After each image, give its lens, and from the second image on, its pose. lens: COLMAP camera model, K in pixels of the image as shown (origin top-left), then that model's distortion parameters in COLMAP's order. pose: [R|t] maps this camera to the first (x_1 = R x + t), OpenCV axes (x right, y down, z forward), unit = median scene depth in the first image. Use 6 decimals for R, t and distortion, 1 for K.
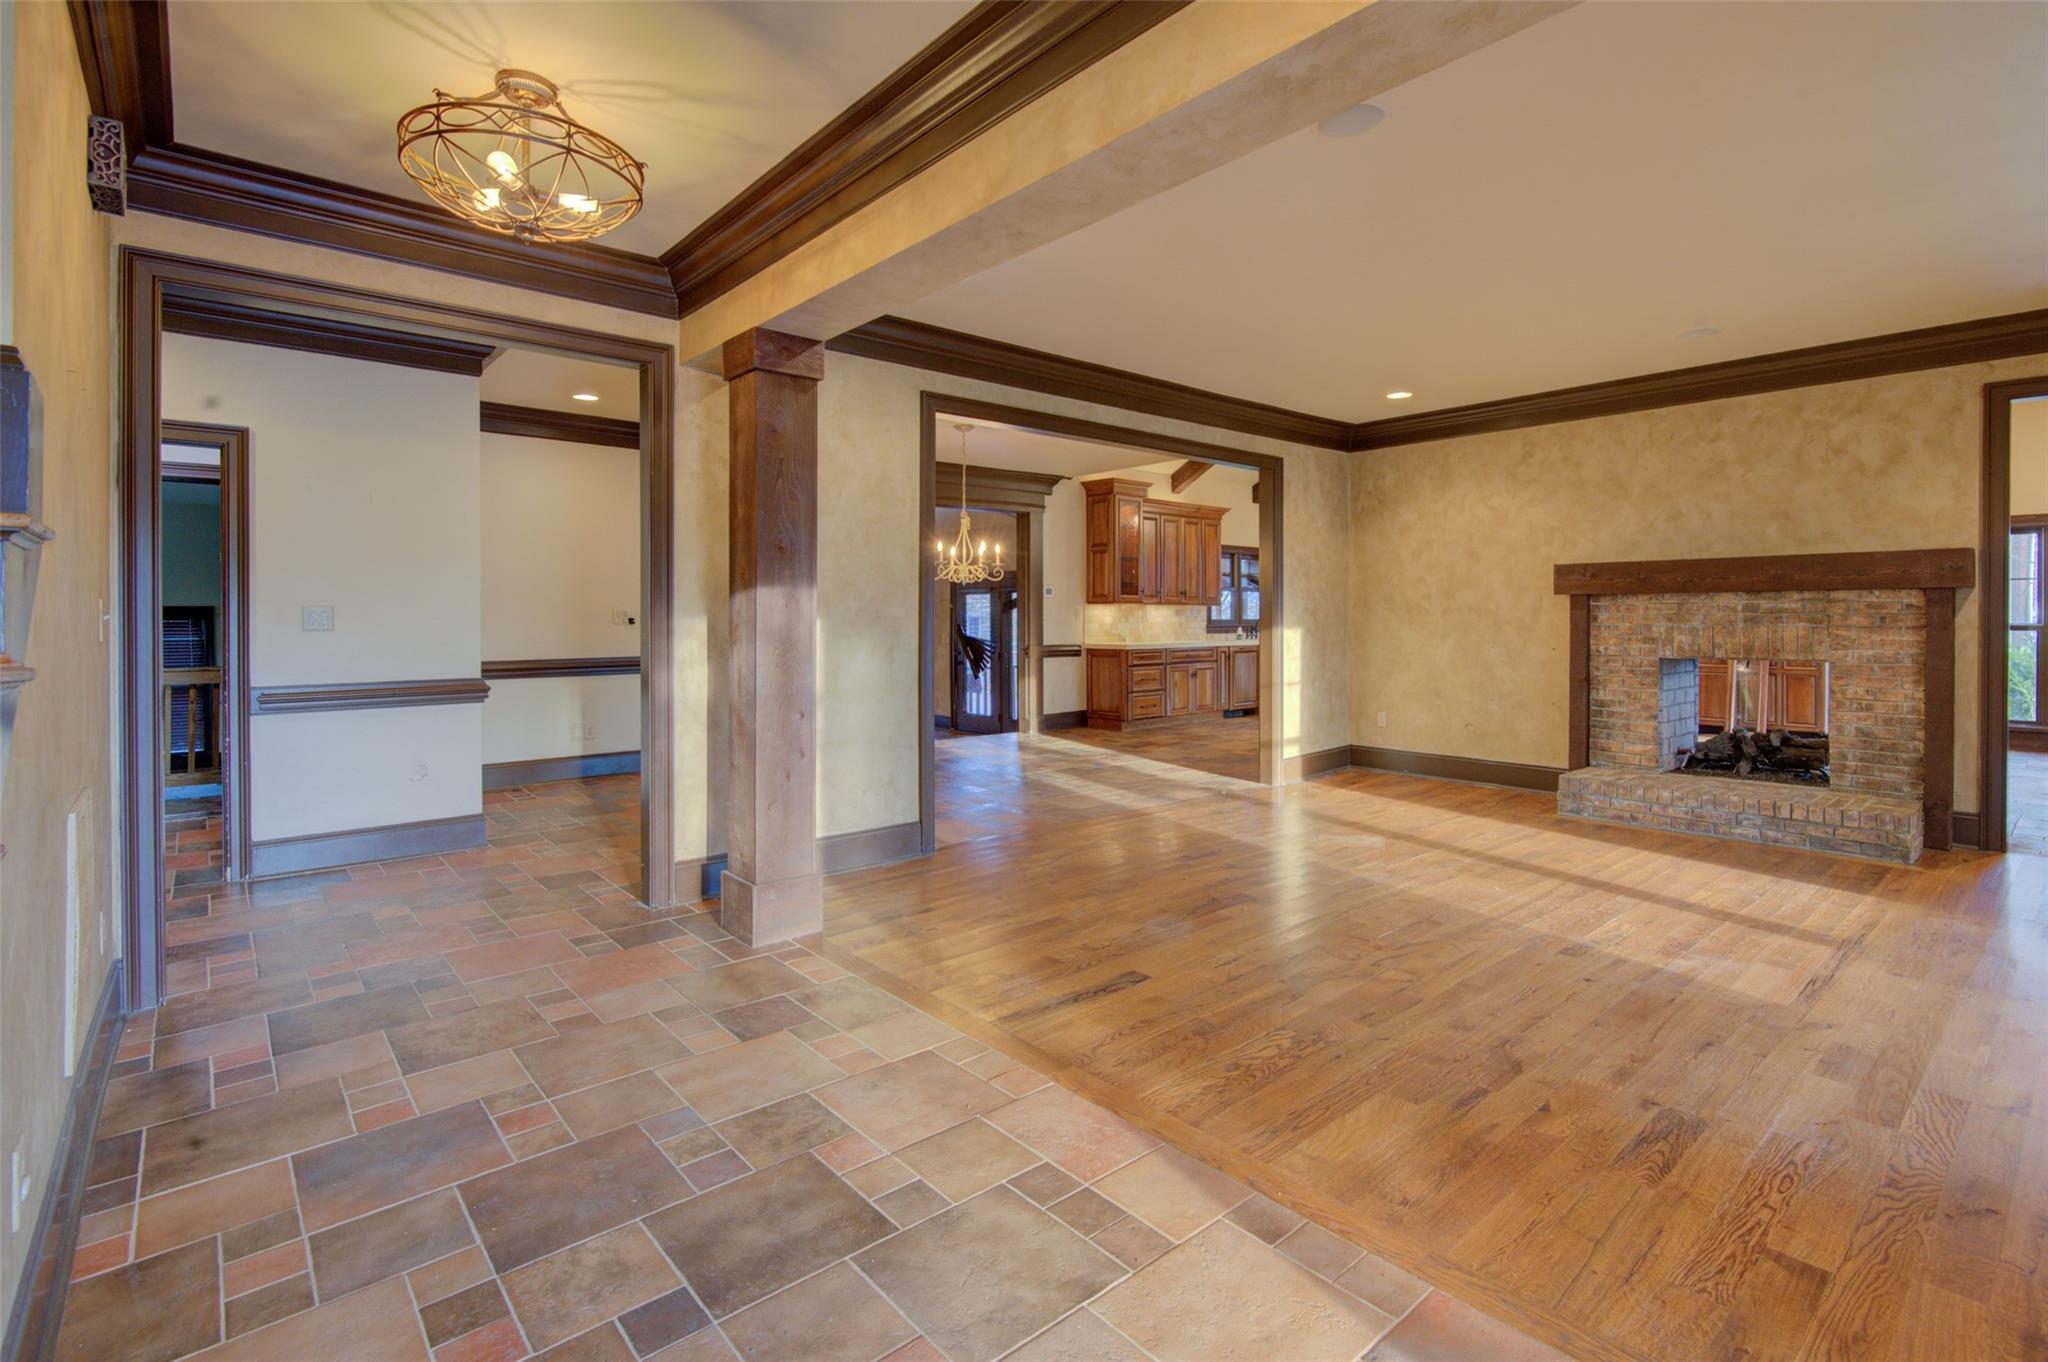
lens RADIAL K [[956.9, 0, 1039.8], [0, 956.9, 609.4], [0, 0, 1]] dist [0.005456, -0.004514]
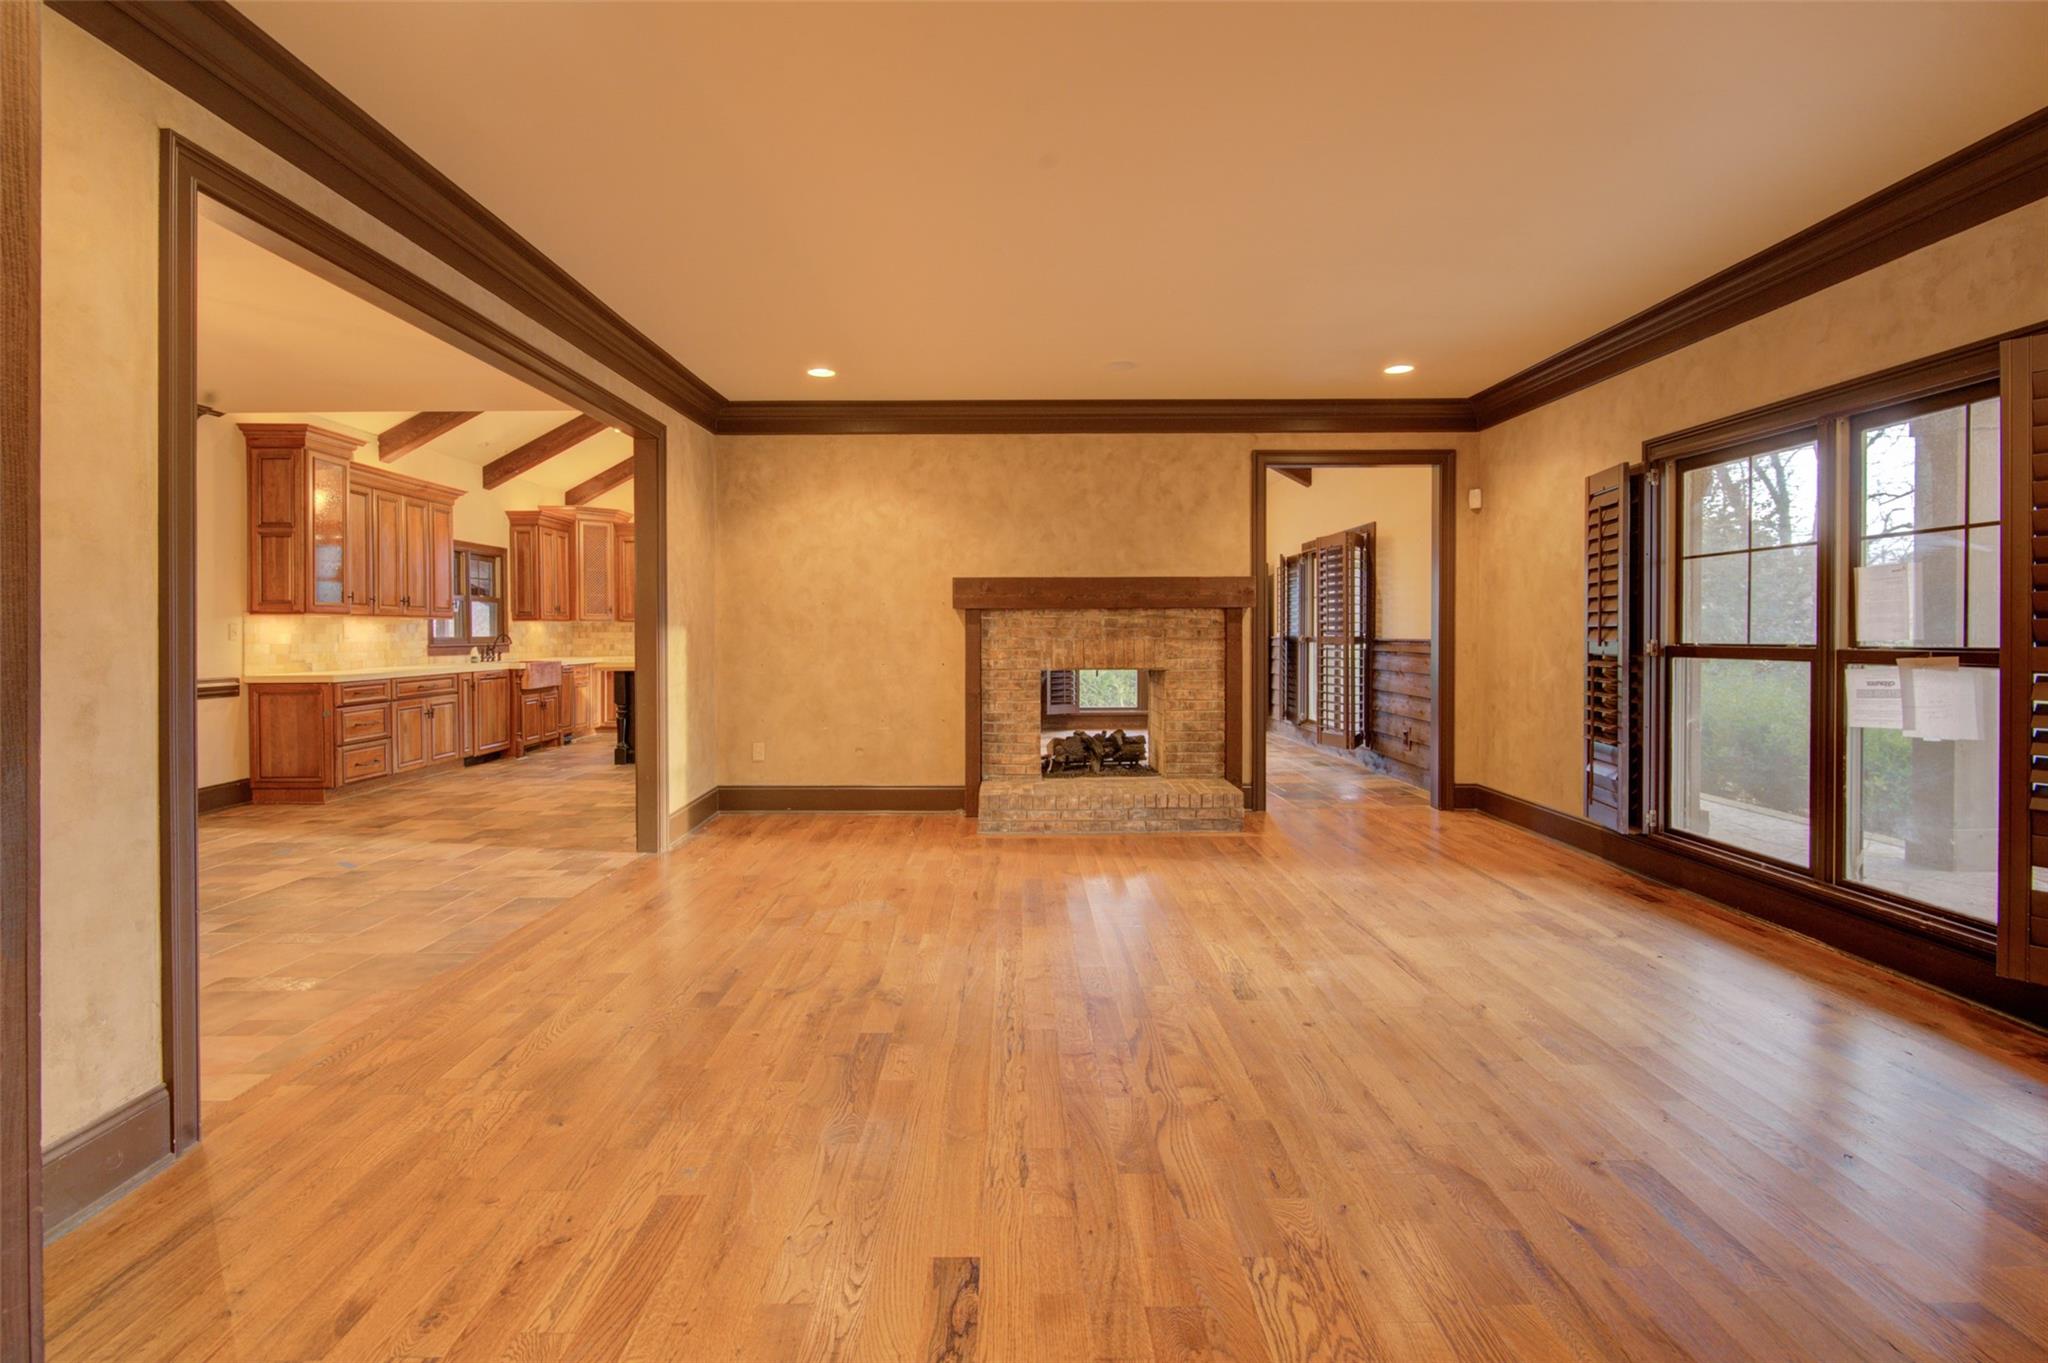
lens RADIAL K [[956.9, 0, 1032.7], [0, 956.9, 633.3], [0, 0, 1]] dist [0.005456, -0.004514]
pose [[0.656534, -0.003318, 0.754289, -0.154489], [-0.002327, 0.999977, 0.006424, 0.003218], [-0.754293, -0.005972, 0.656511, 0.316477]]
